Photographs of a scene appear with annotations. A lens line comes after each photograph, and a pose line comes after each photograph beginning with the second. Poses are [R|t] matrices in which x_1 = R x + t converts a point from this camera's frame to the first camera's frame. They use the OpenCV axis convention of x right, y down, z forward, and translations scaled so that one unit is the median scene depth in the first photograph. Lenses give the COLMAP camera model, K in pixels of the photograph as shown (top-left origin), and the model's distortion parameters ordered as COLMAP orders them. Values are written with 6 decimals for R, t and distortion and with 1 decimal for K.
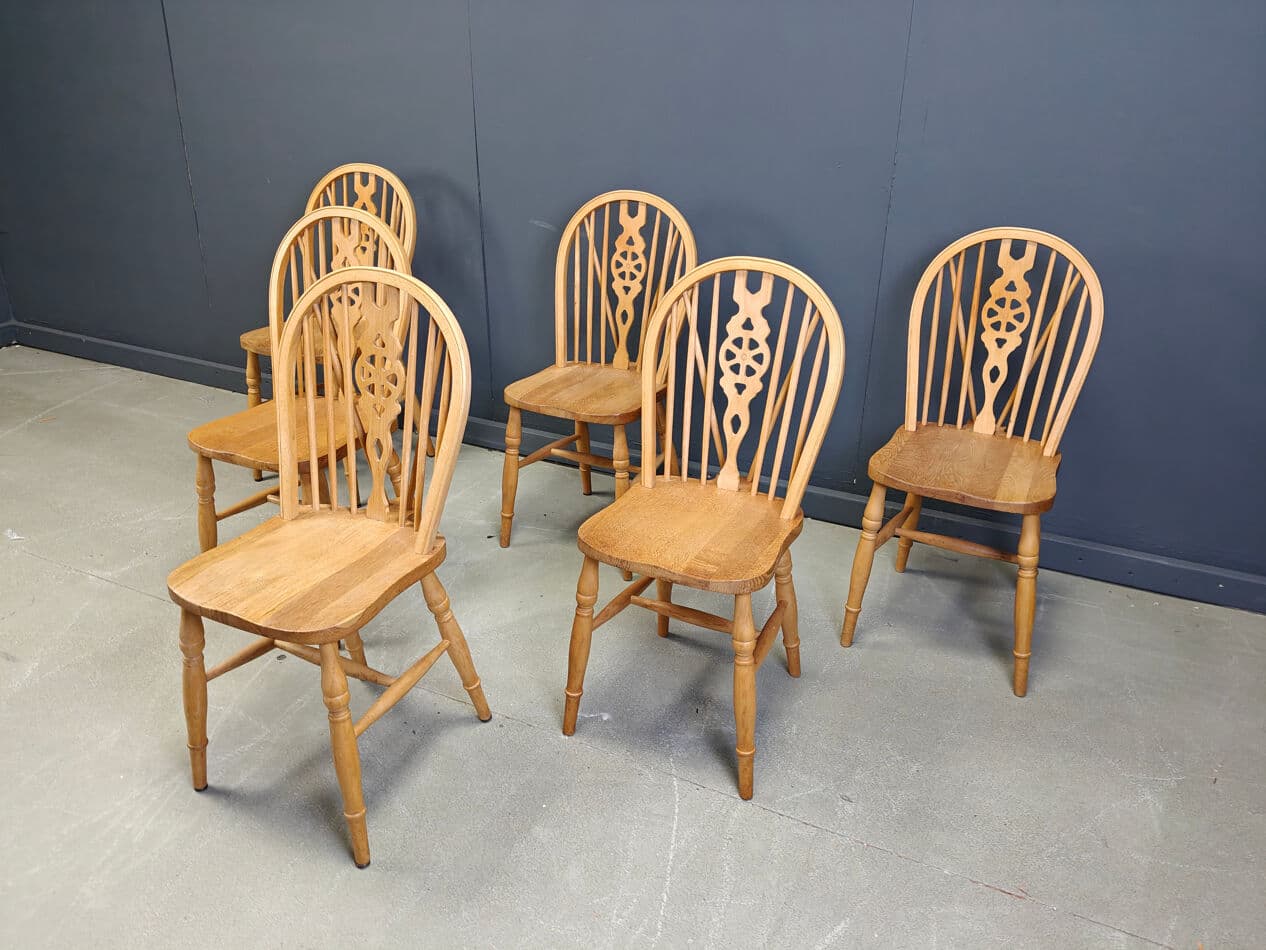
lens RADIAL K [[1011.0, 0, 620.2], [0, 1011.0, 478.5], [0, 0, 1]] dist [0.013614, -0.043204]
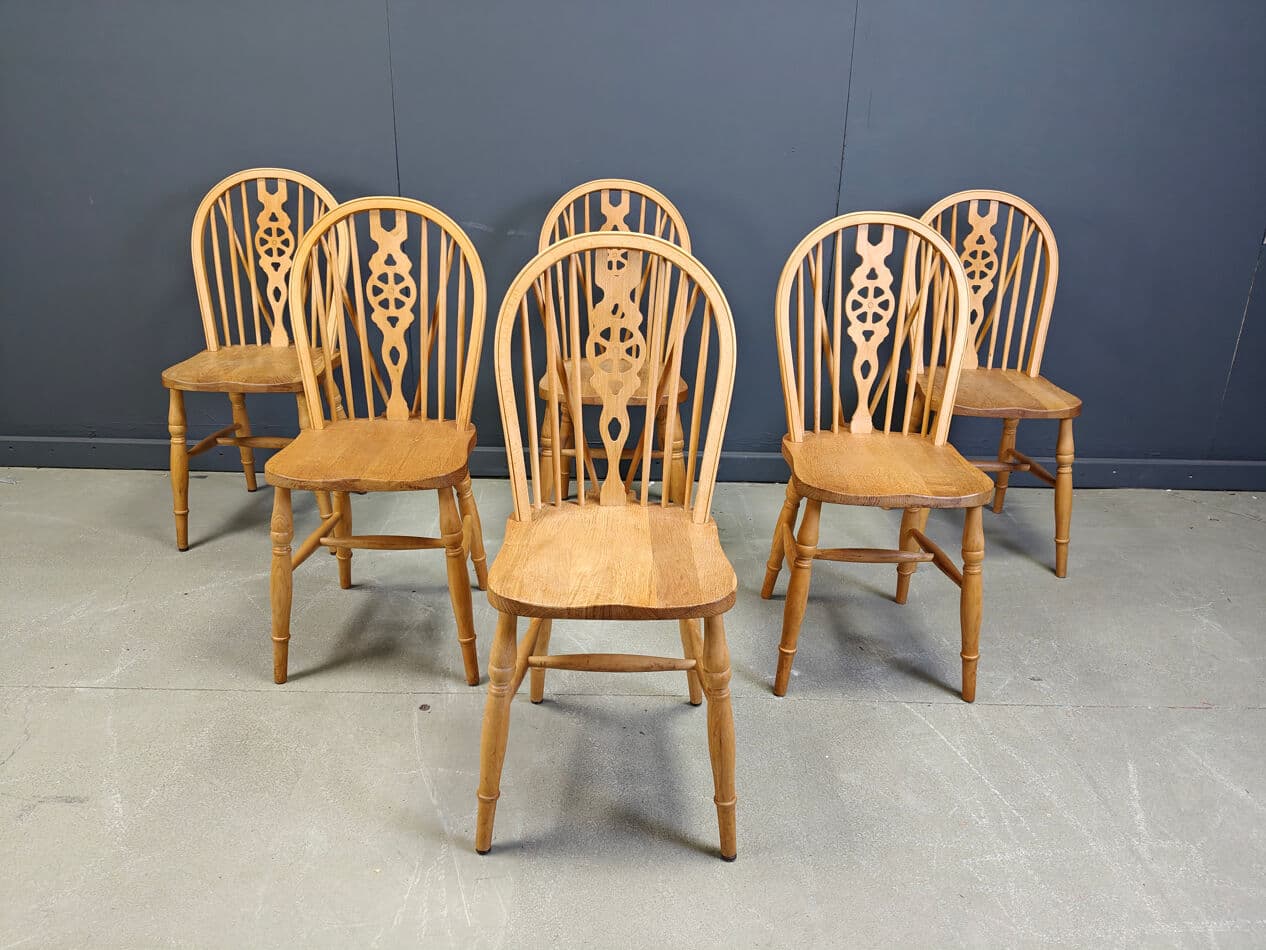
lens RADIAL K [[1011.0, 0, 634.3], [0, 1011.0, 482.5], [0, 0, 1]] dist [0.013614, -0.043204]
pose [[0.888653, -0.154752, 0.431680, -0.567126], [0.176182, 0.984309, -0.009825, 0.030775], [-0.423385, 0.084785, 0.901974, 0.142537]]
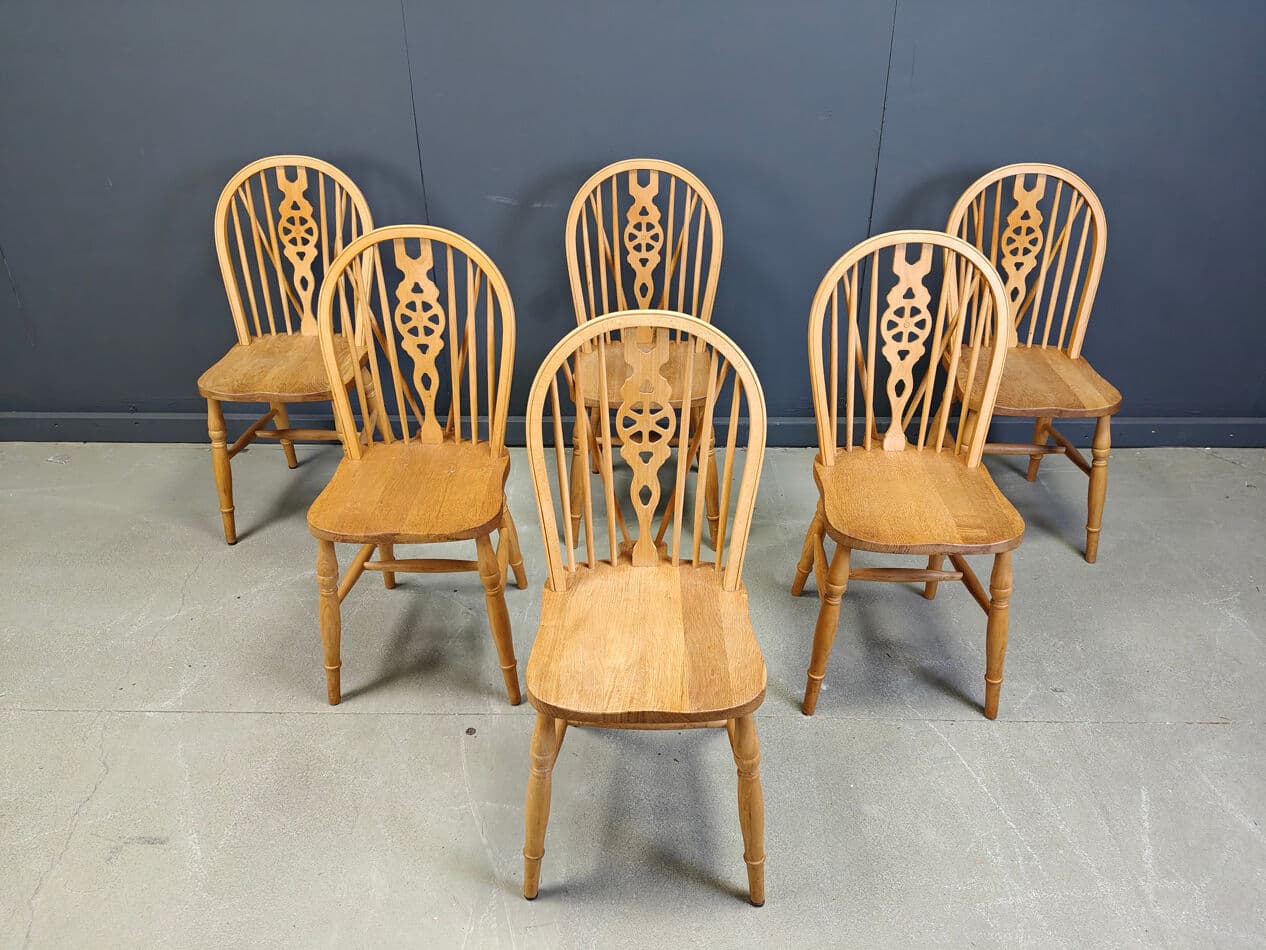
lens RADIAL K [[1011.0, 0, 632.8], [0, 1011.0, 482.2], [0, 0, 1]] dist [0.013614, -0.043204]
pose [[0.900279, -0.232000, 0.368339, -0.533206], [0.191995, 0.971020, 0.142334, -0.157724], [-0.390686, -0.057421, 0.918731, 0.126637]]
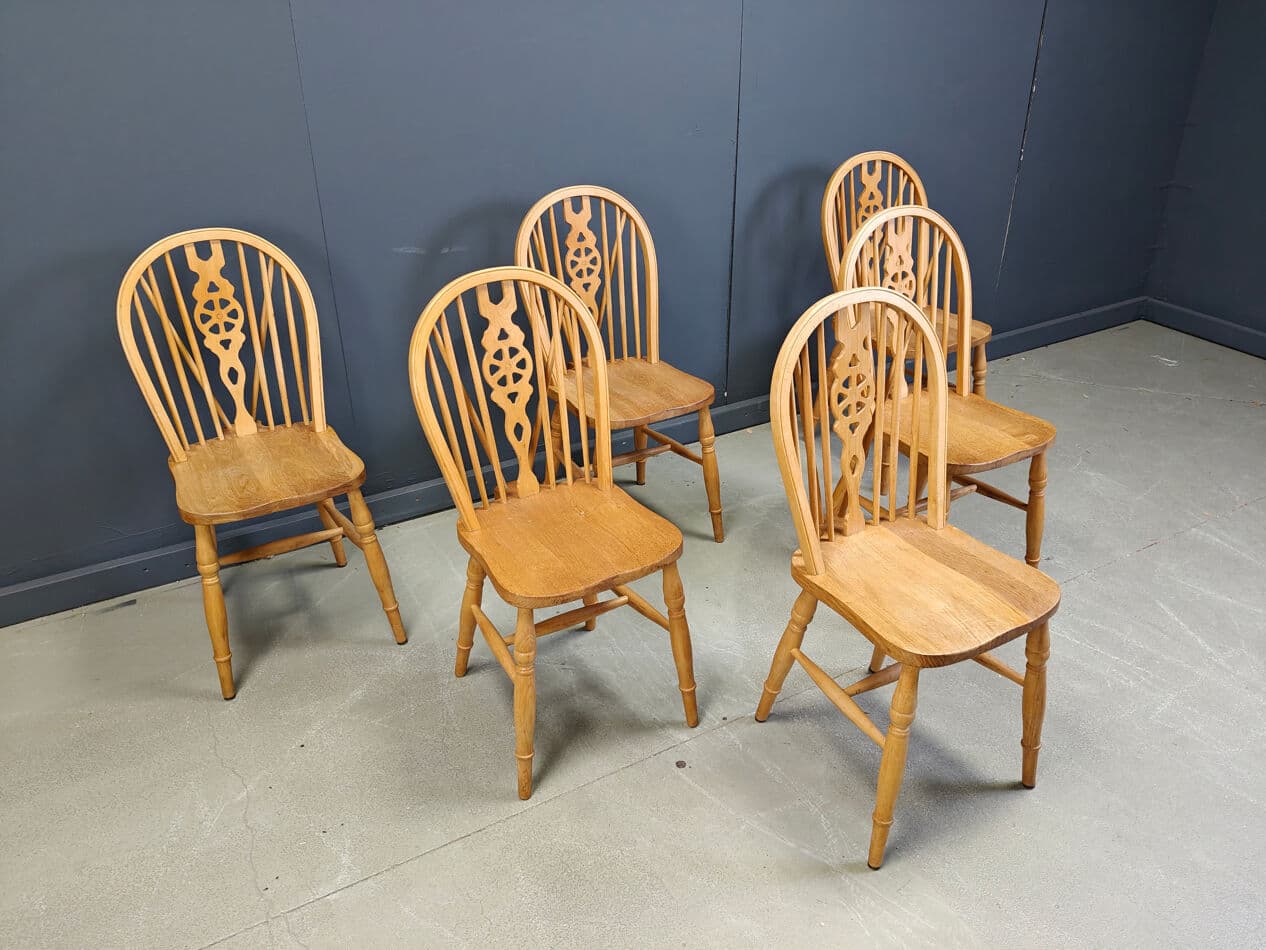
lens RADIAL K [[1011.0, 0, 652.2], [0, 1011.0, 477.9], [0, 0, 1]] dist [0.013614, -0.043204]
pose [[0.535590, -0.405230, 0.740900, -0.989747], [0.360512, 0.903099, 0.233333, -0.292126], [-0.763659, 0.142133, 0.629780, 0.465645]]
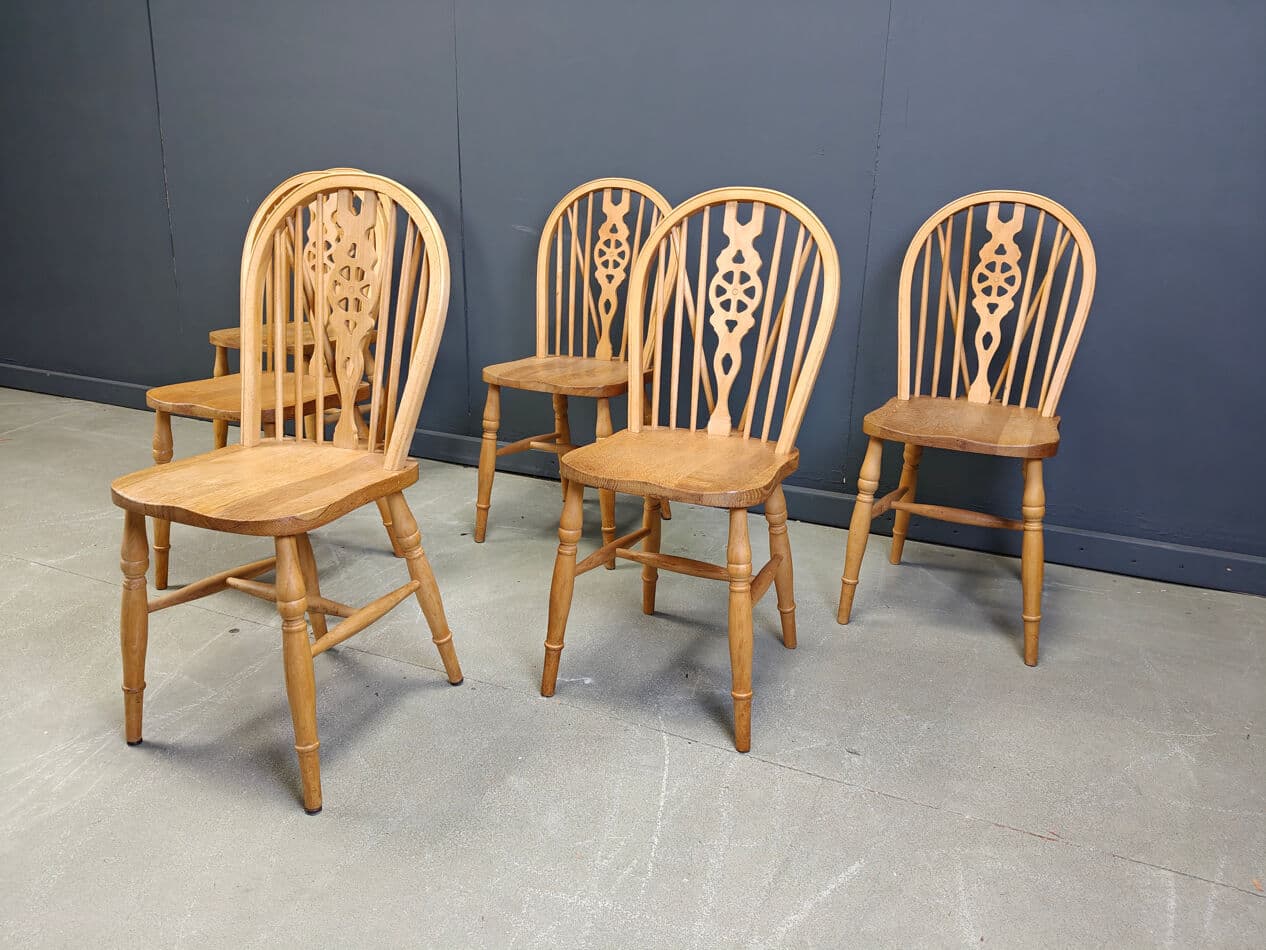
lens RADIAL K [[1011.0, 0, 624.8], [0, 1011.0, 479.3], [0, 0, 1]] dist [0.013614, -0.043204]
pose [[0.999524, 0.006406, 0.030184, -0.009669], [-0.002443, 0.991571, -0.129538, 0.174074], [-0.030760, 0.129402, 0.991115, 0.066364]]
